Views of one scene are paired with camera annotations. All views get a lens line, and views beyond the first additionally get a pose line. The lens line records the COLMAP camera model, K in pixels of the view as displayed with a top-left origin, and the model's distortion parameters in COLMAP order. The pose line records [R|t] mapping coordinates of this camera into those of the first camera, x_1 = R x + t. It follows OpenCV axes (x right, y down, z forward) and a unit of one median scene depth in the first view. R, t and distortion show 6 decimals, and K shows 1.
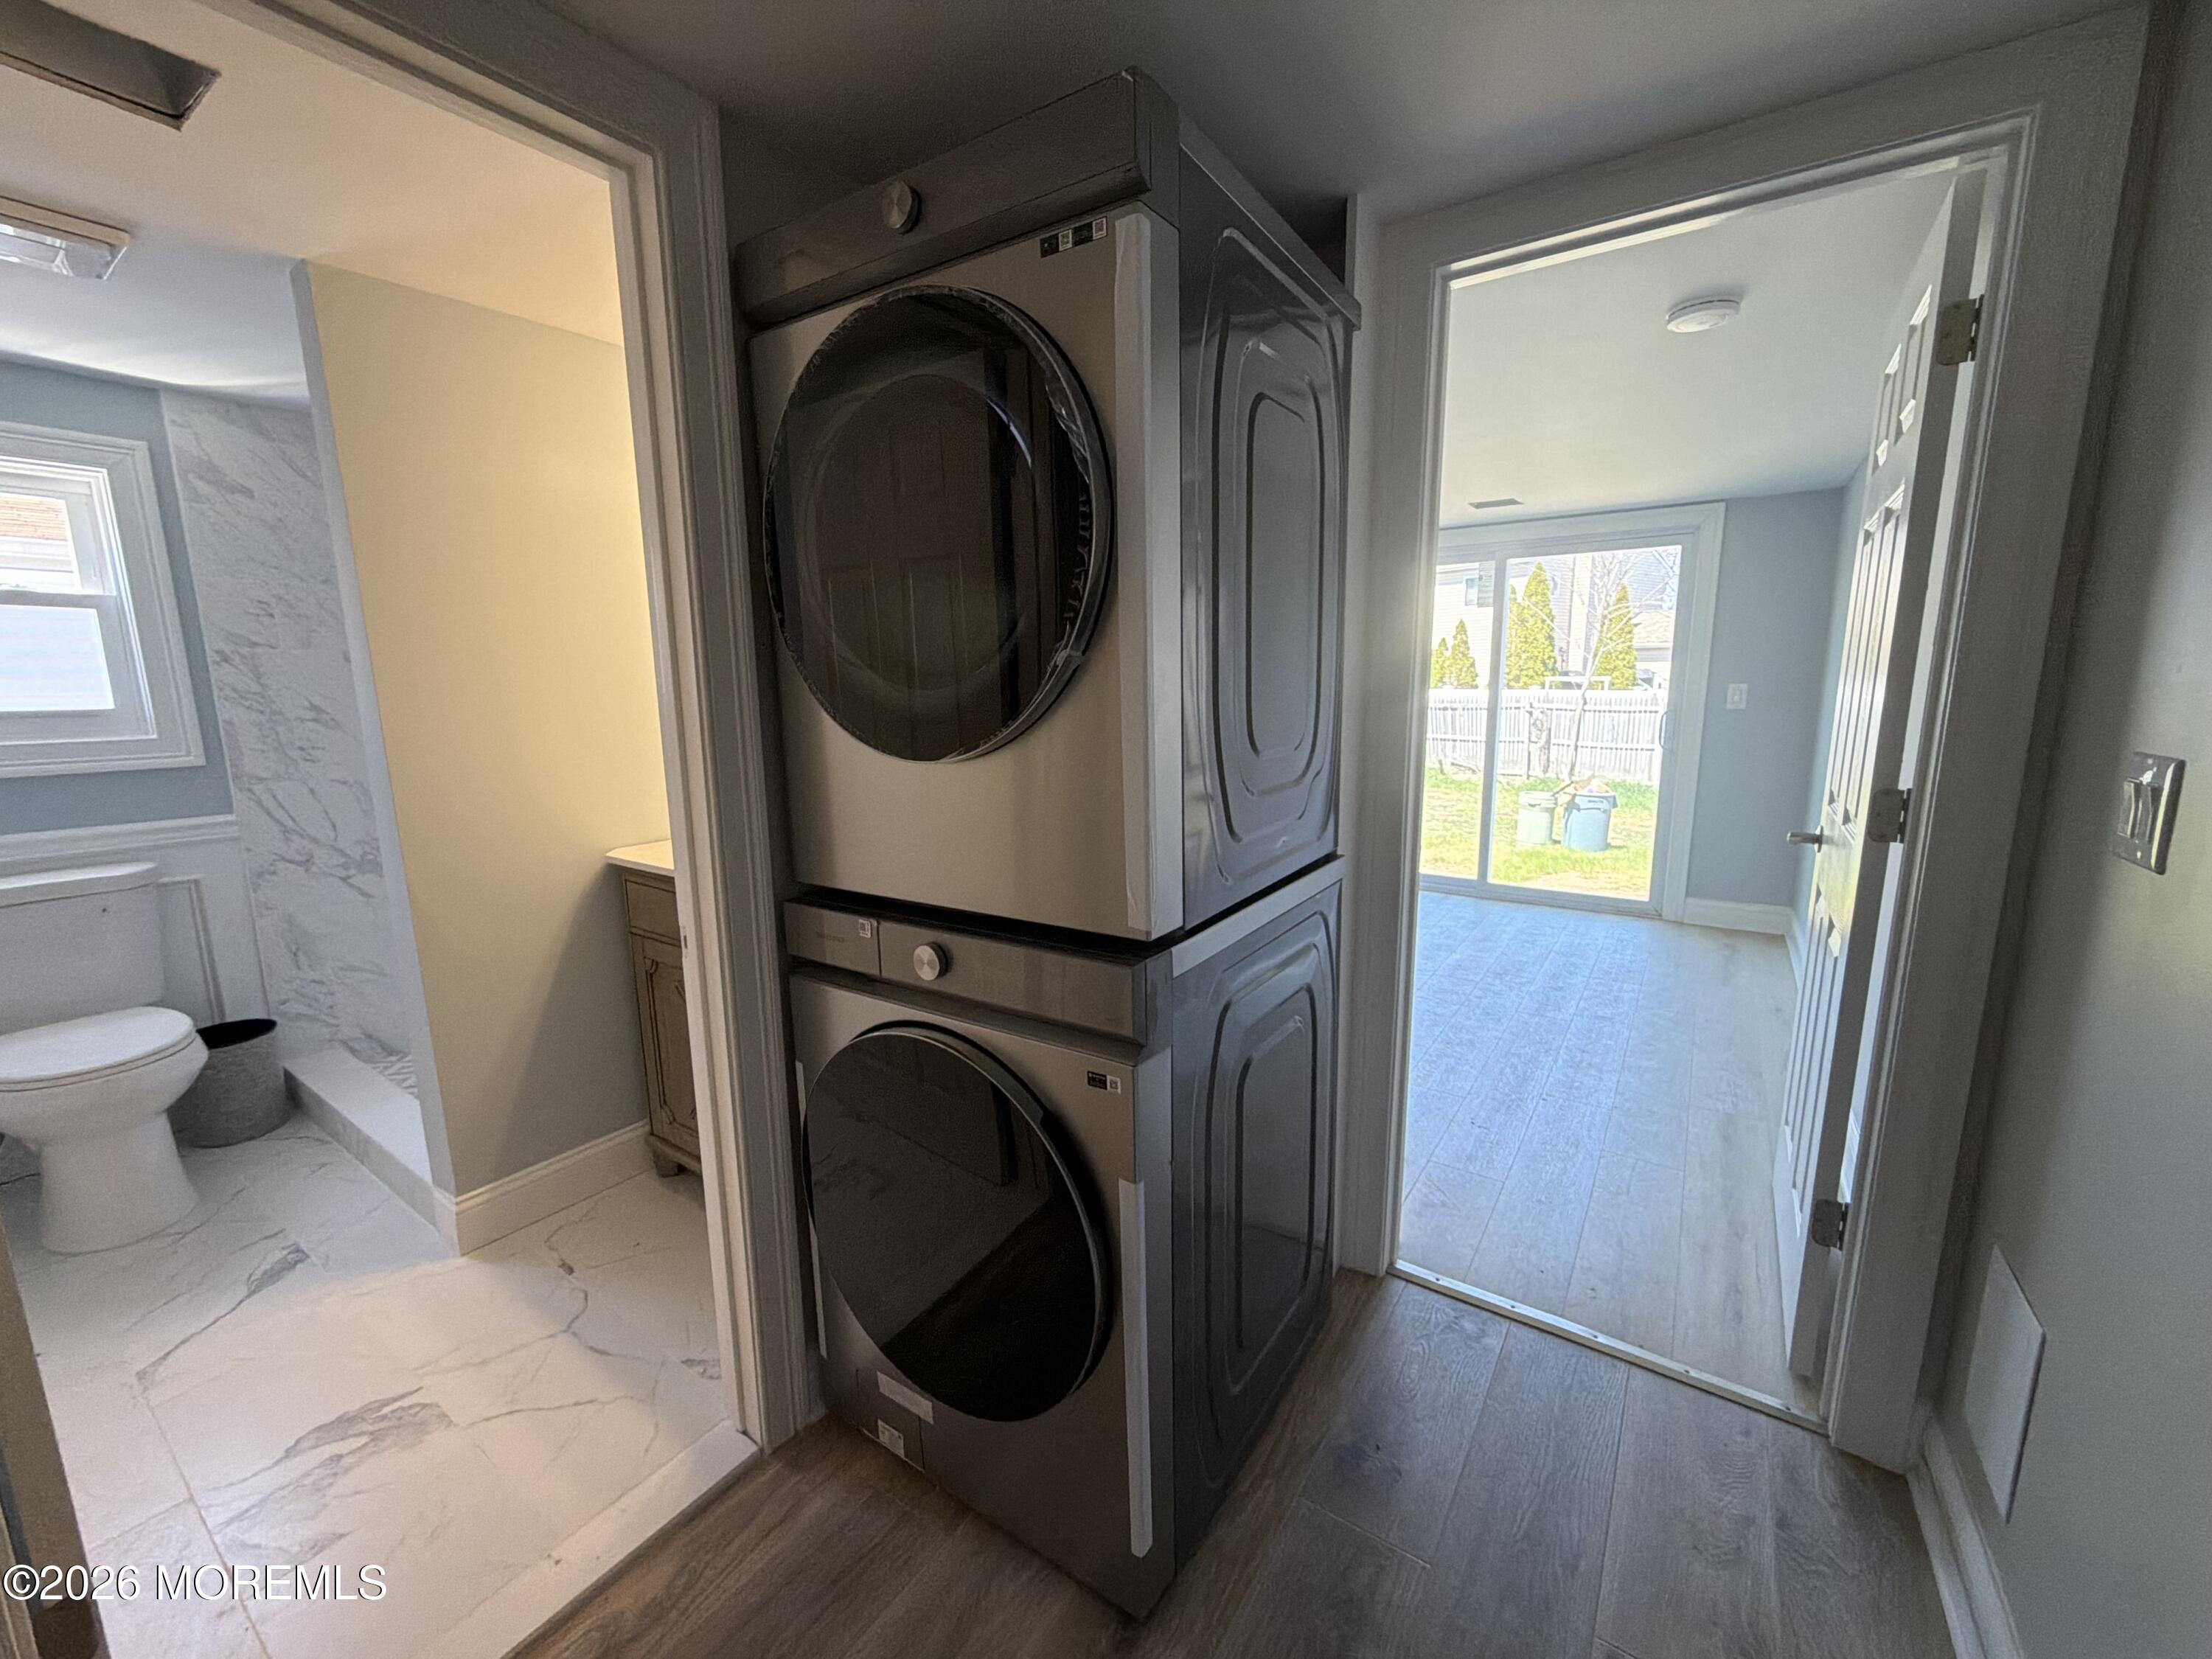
lens RADIAL K [[881.0, 0, 1104.7], [0, 881.0, 829.0], [0, 0, 1]] dist [-0.001997, 0.000885]
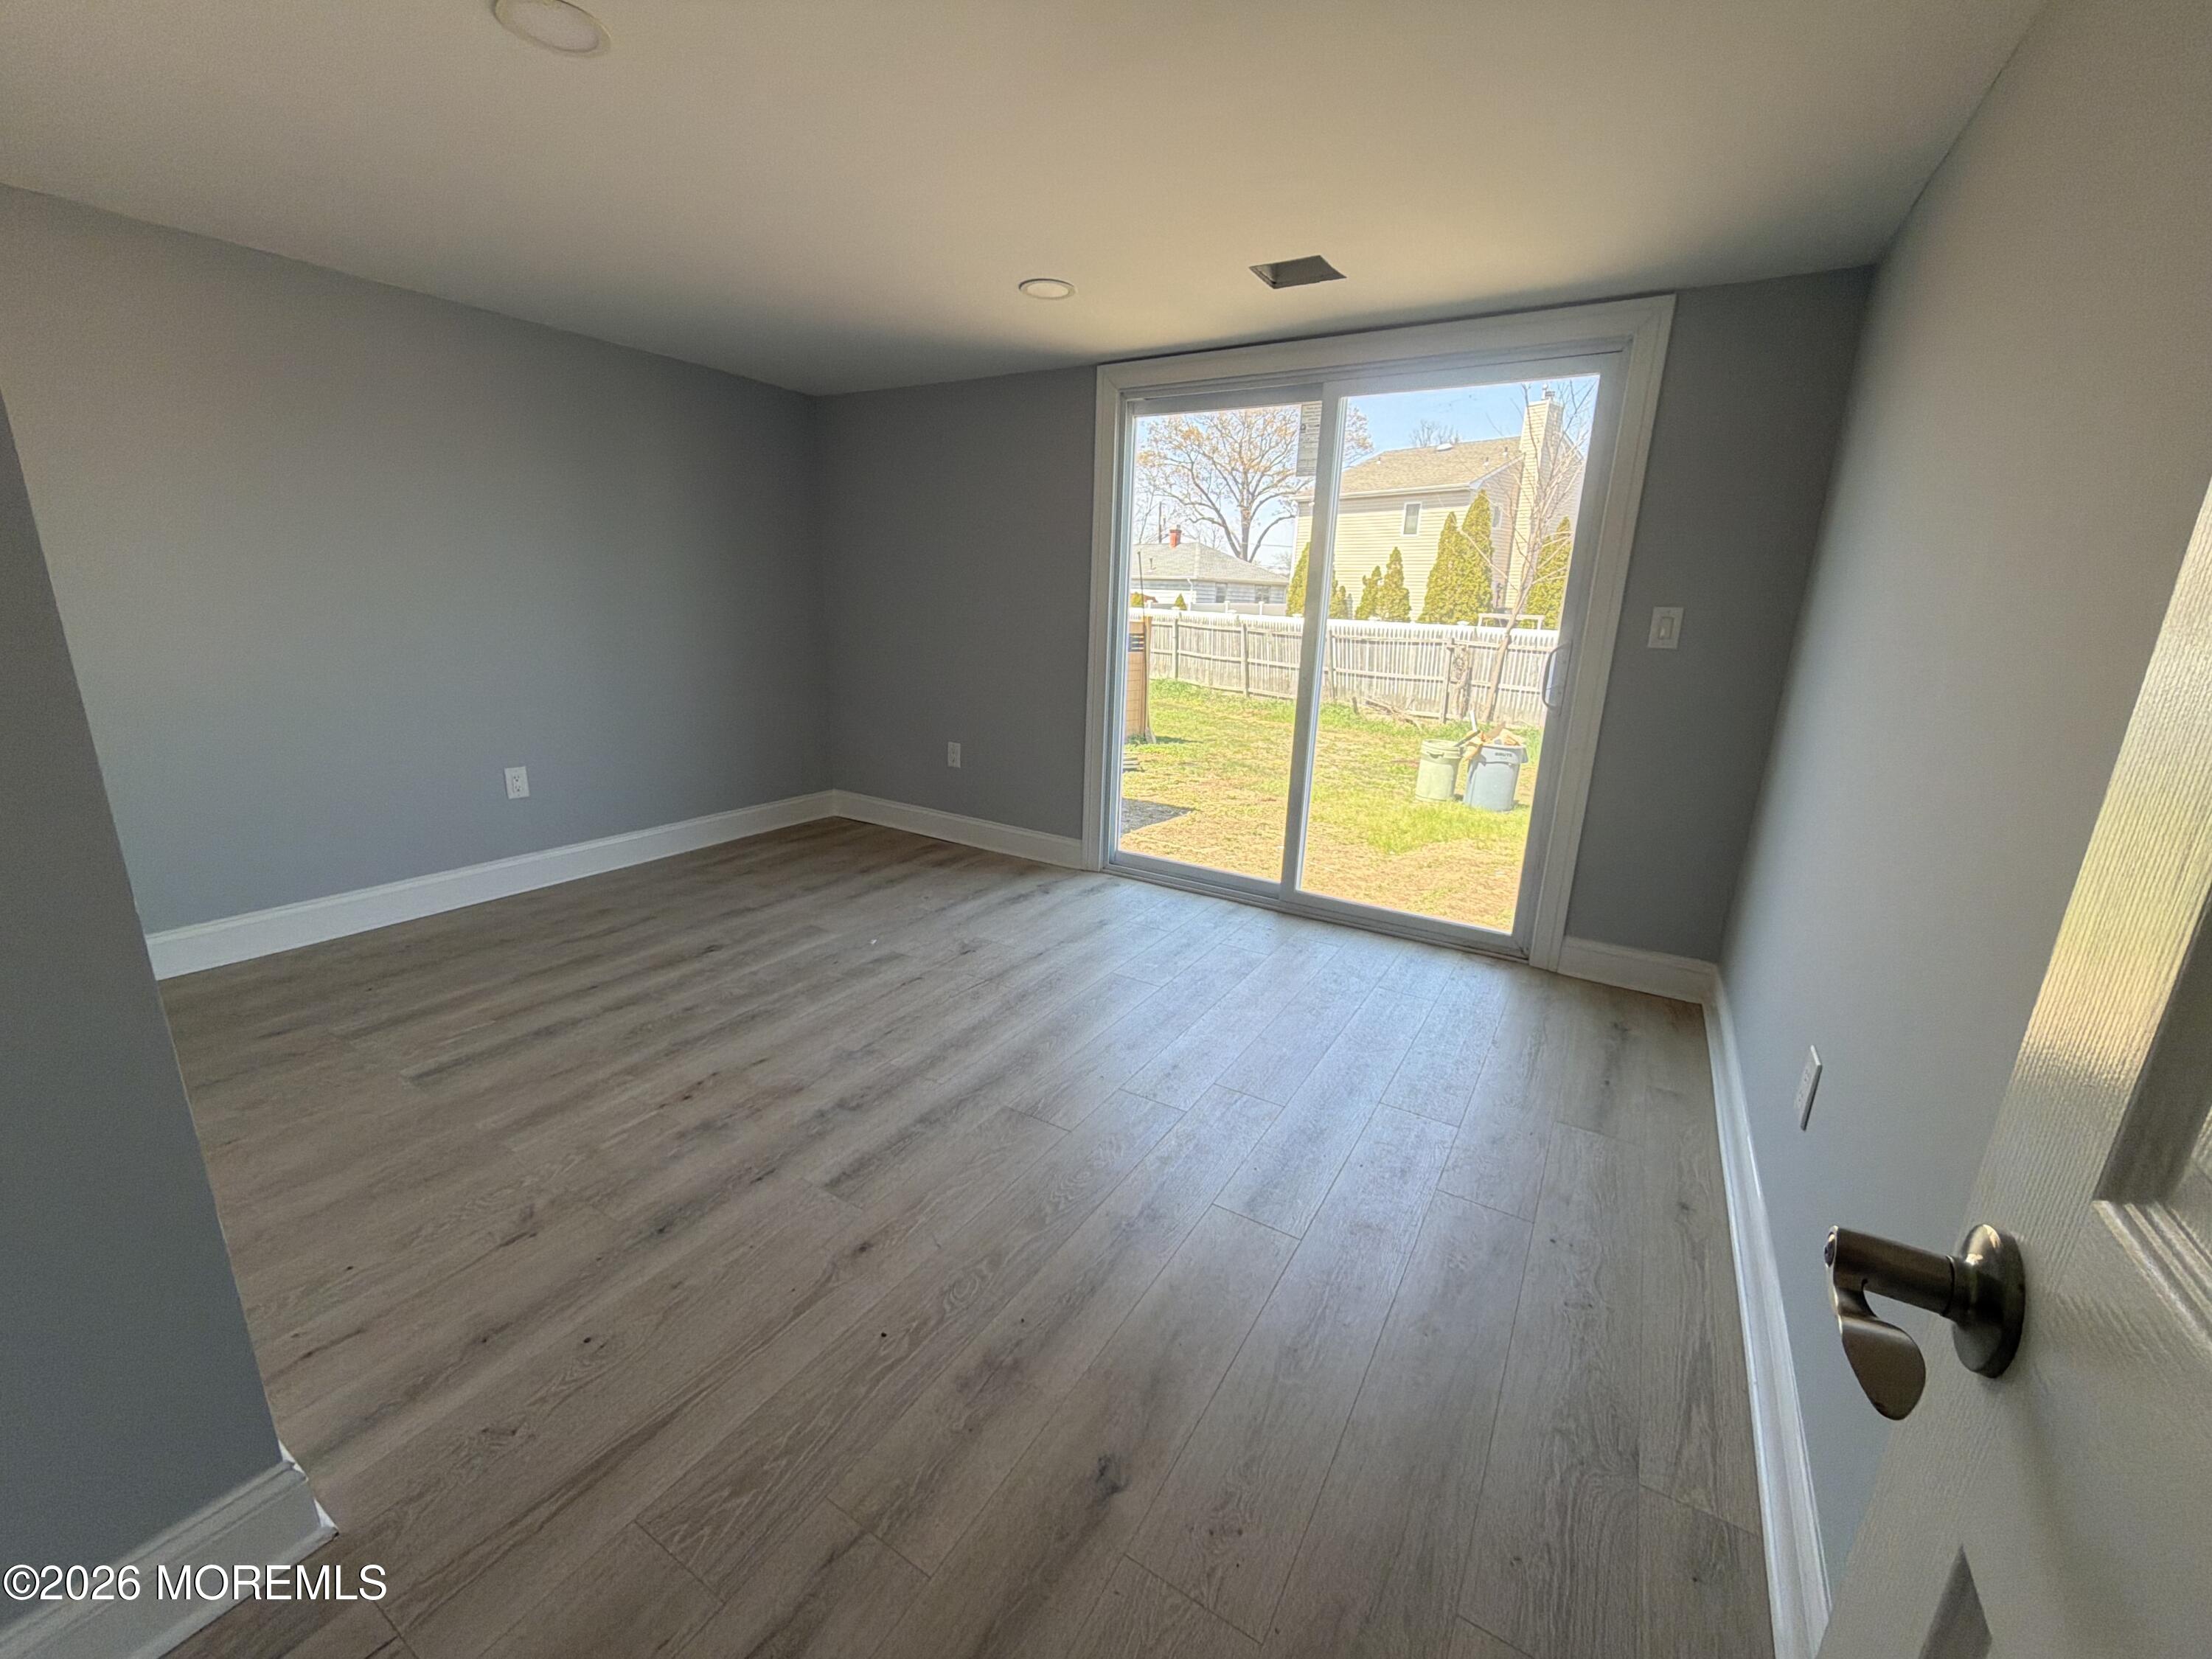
lens RADIAL K [[881.0, 0, 1100.0], [0, 881.0, 827.6], [0, 0, 1]] dist [-0.001997, 0.000885]
pose [[0.997659, 0.030966, 0.060972, 0.419920], [-0.036060, 0.995787, 0.084309, -0.073108], [-0.058104, -0.086311, 0.994572, 0.575932]]
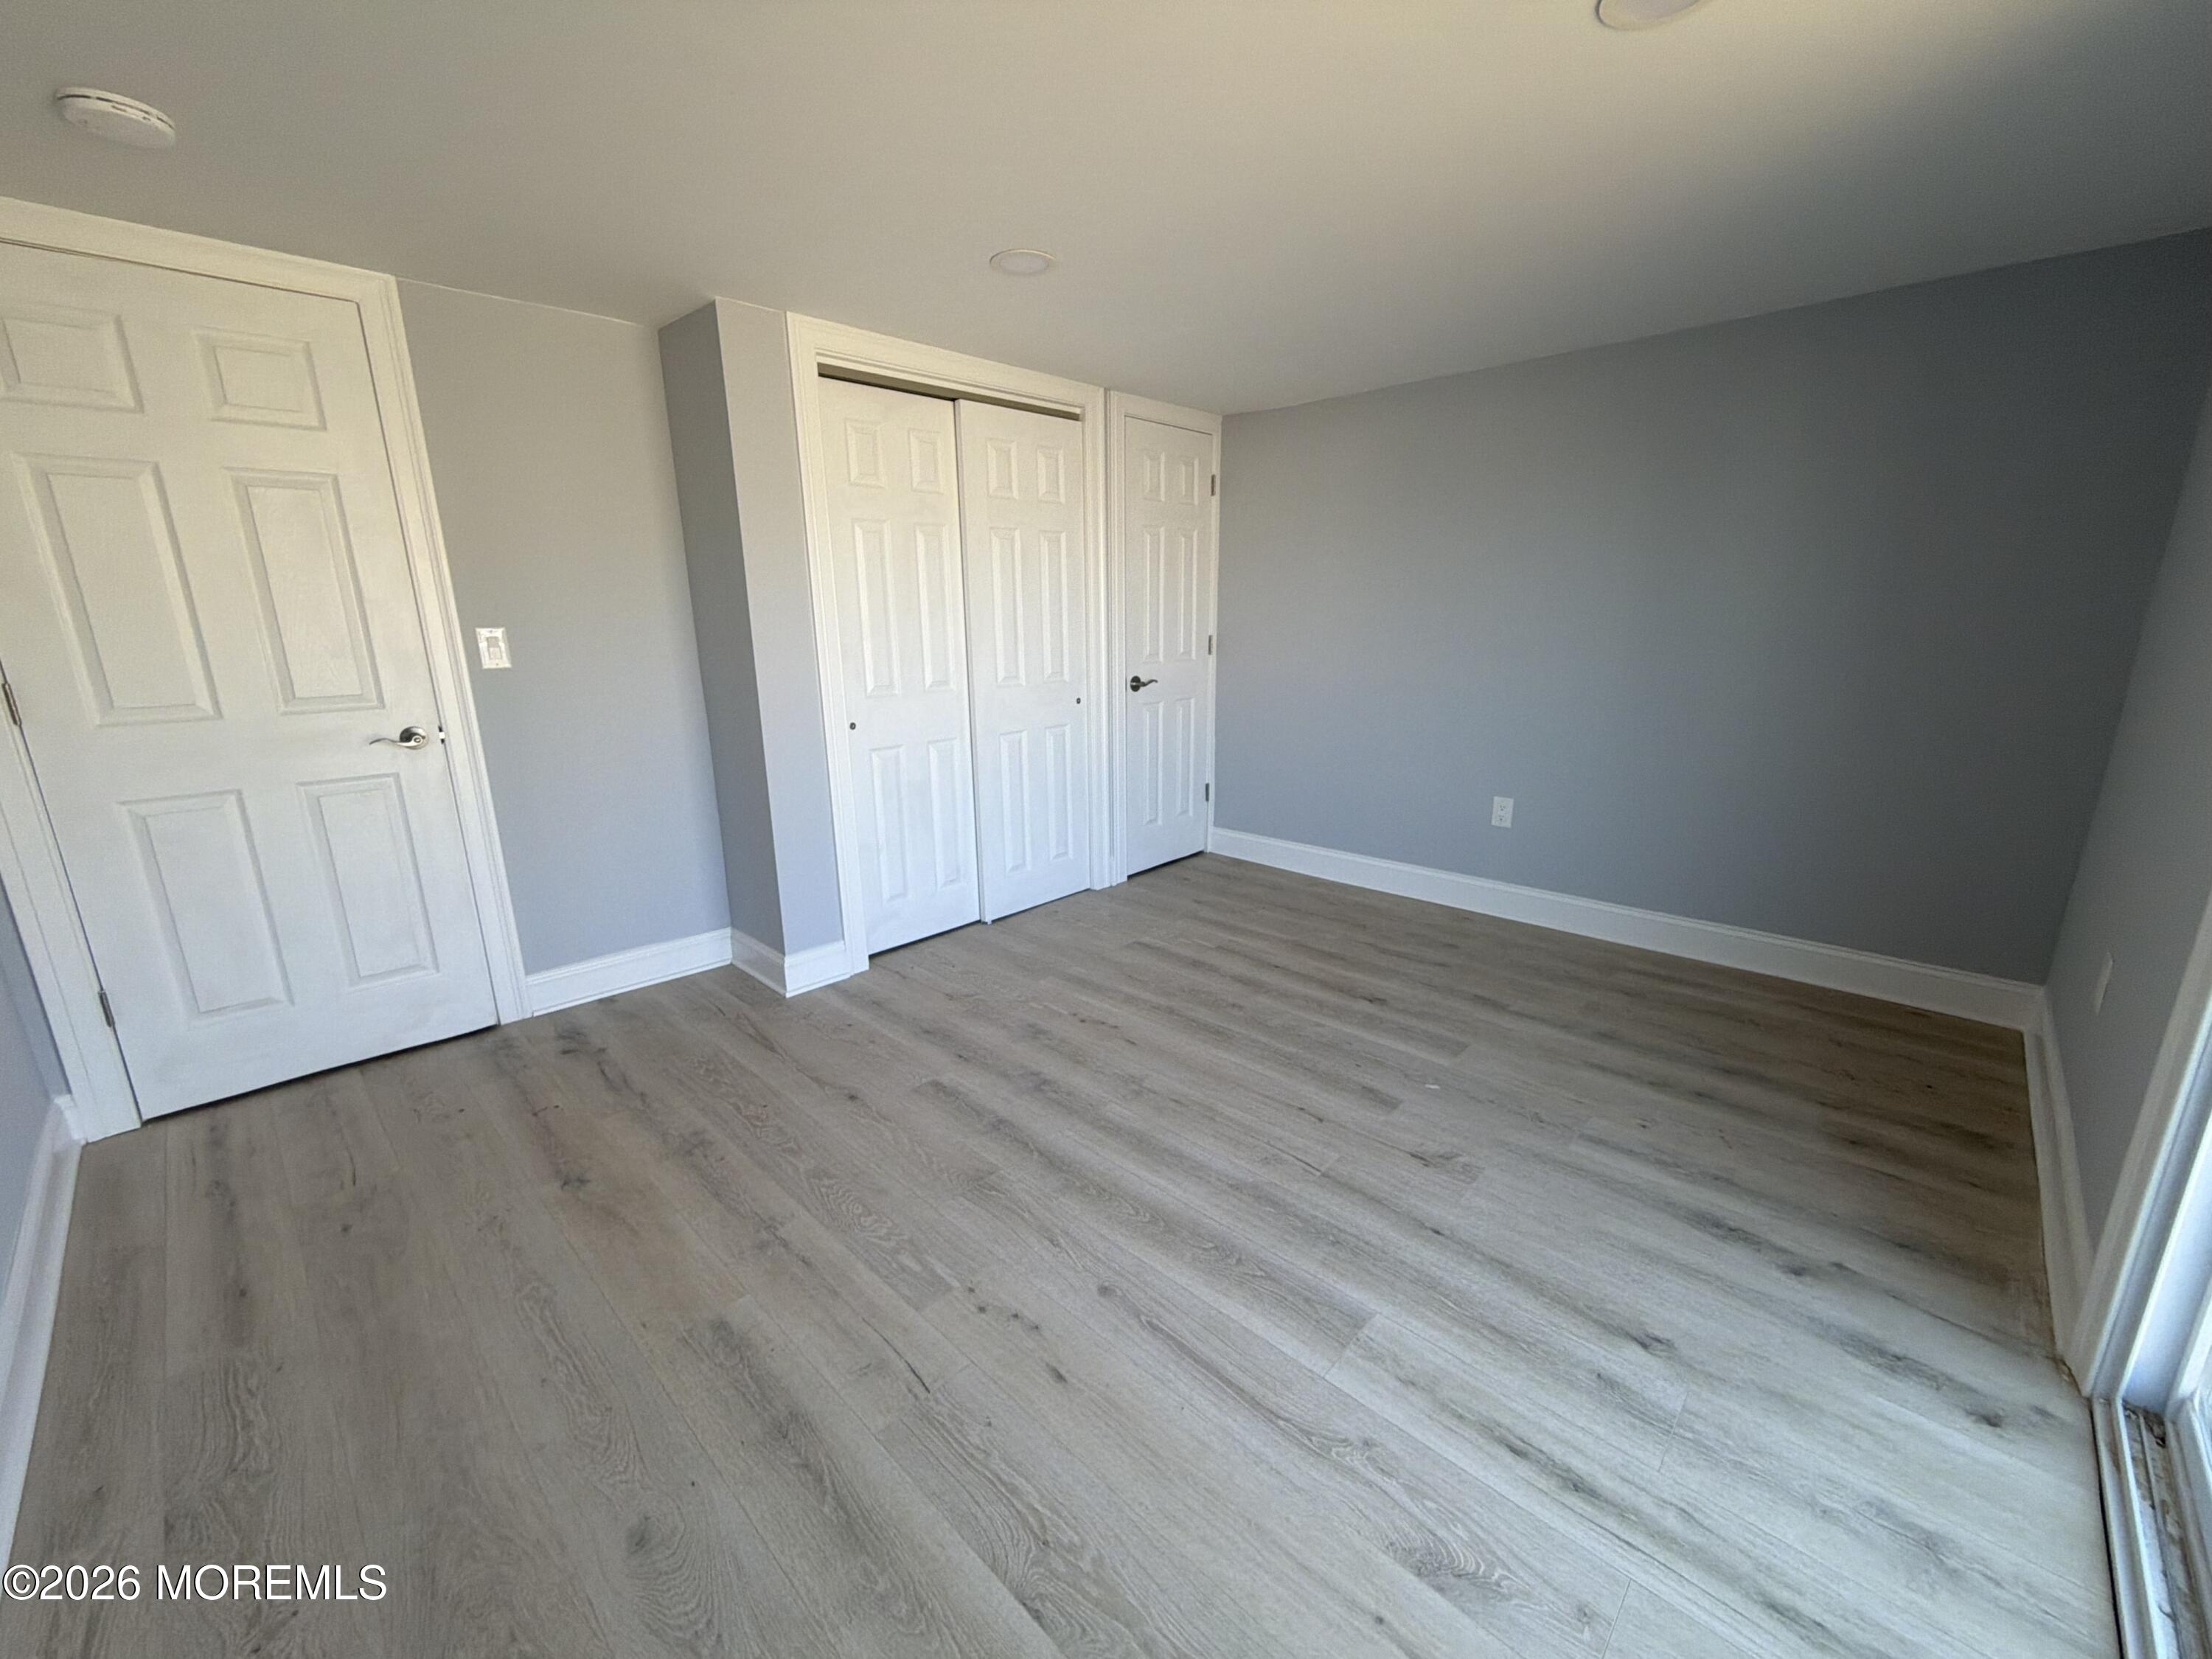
lens RADIAL K [[881.0, 0, 1103.7], [0, 881.0, 834.1], [0, 0, 1]] dist [-0.001997, 0.000885]
pose [[-0.165344, 0.255769, -0.952493, 0.927303], [-0.154757, 0.947094, 0.281184, -0.220544], [0.974018, 0.193897, -0.117014, 1.332864]]
